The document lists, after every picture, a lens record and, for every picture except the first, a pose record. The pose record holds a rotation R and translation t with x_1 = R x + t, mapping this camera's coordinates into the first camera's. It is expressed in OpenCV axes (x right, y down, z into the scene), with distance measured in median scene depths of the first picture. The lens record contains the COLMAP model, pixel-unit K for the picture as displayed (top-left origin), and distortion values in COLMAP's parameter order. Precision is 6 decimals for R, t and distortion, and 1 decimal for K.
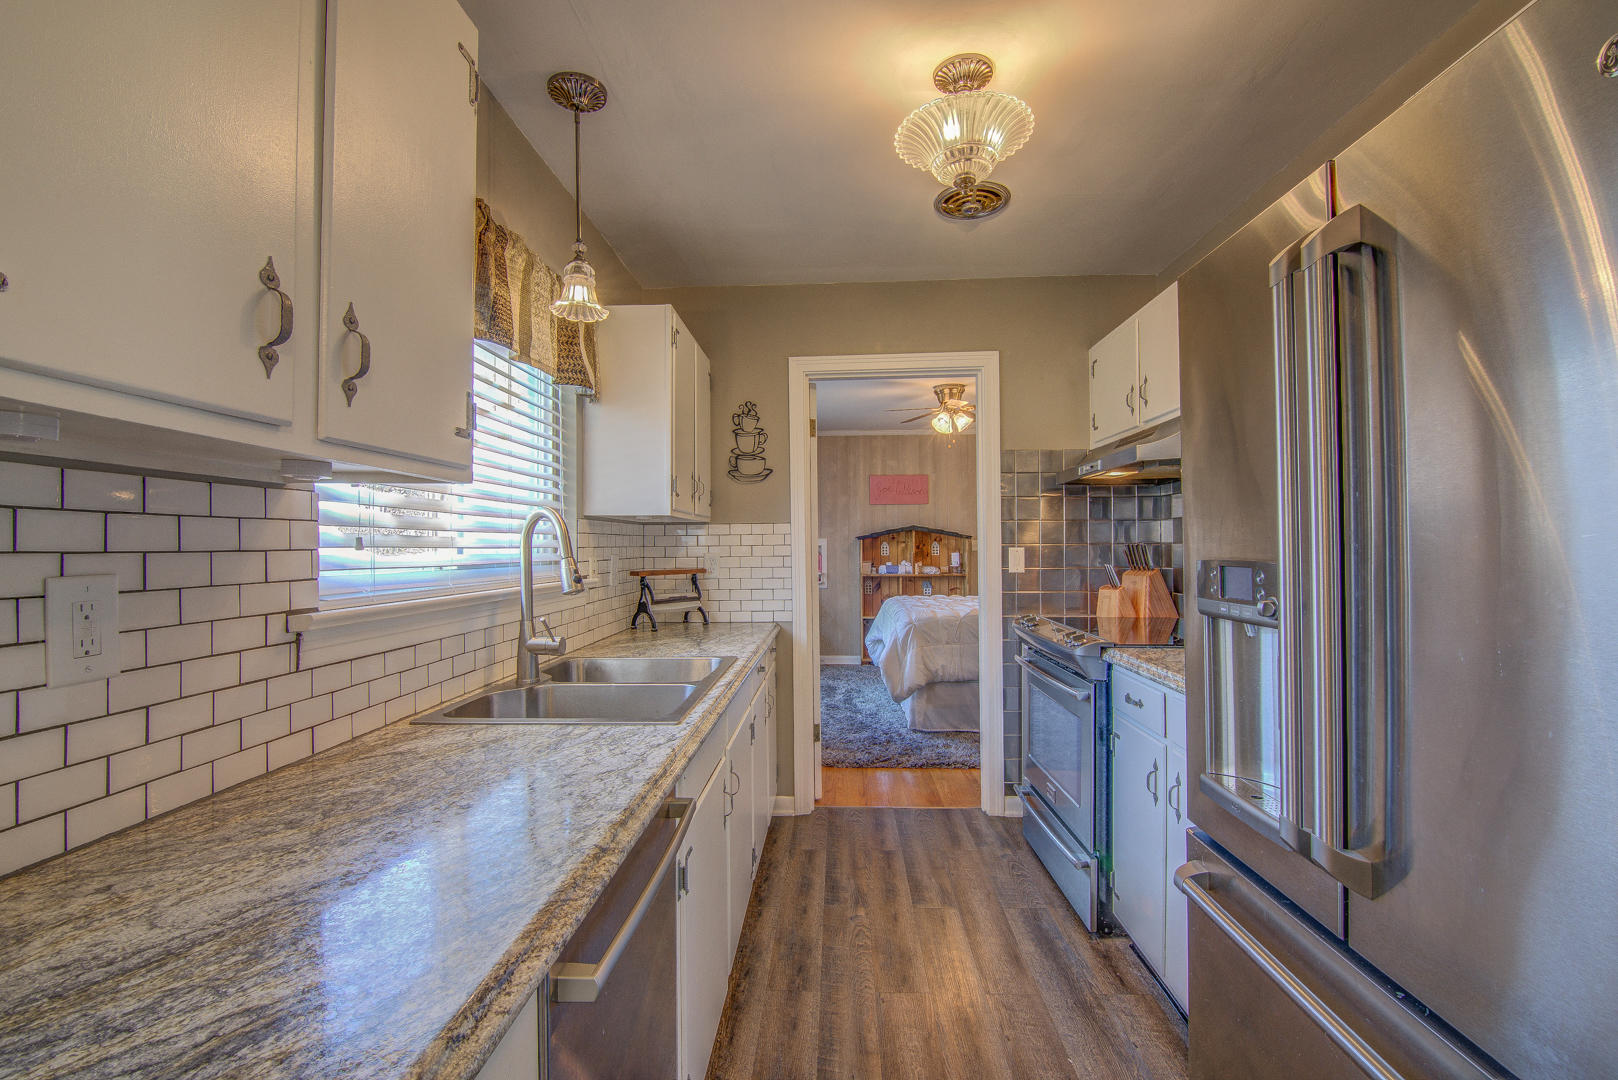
lens RADIAL K [[718.3, 0, 809.0], [0, 718.3, 540.0], [0, 0, 1]] dist [0.000703, 0.000023]
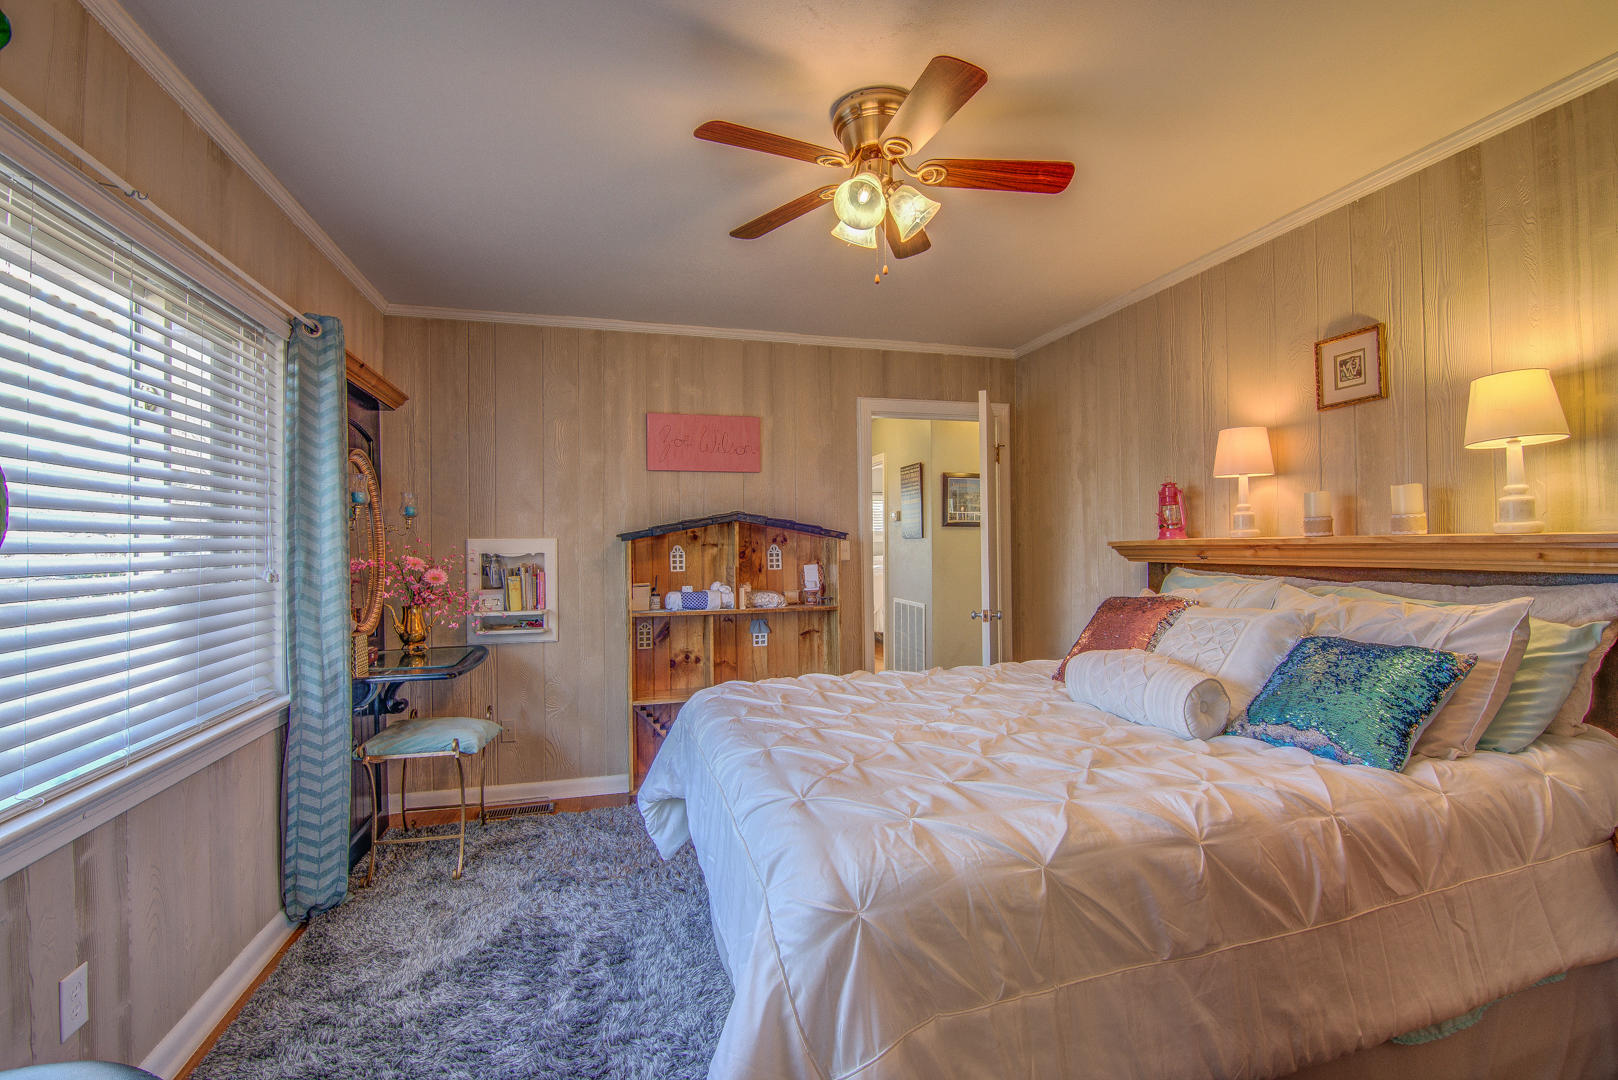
lens RADIAL K [[718.3, 0, 809.0], [0, 718.3, 540.0], [0, 0, 1]] dist [0.000703, 0.000023]
pose [[0.952090, -0.000561, 0.305818, 0.039754], [0.001293, 0.999997, -0.002192, 0.000599], [-0.305816, 0.002482, 0.952088, 0.497659]]
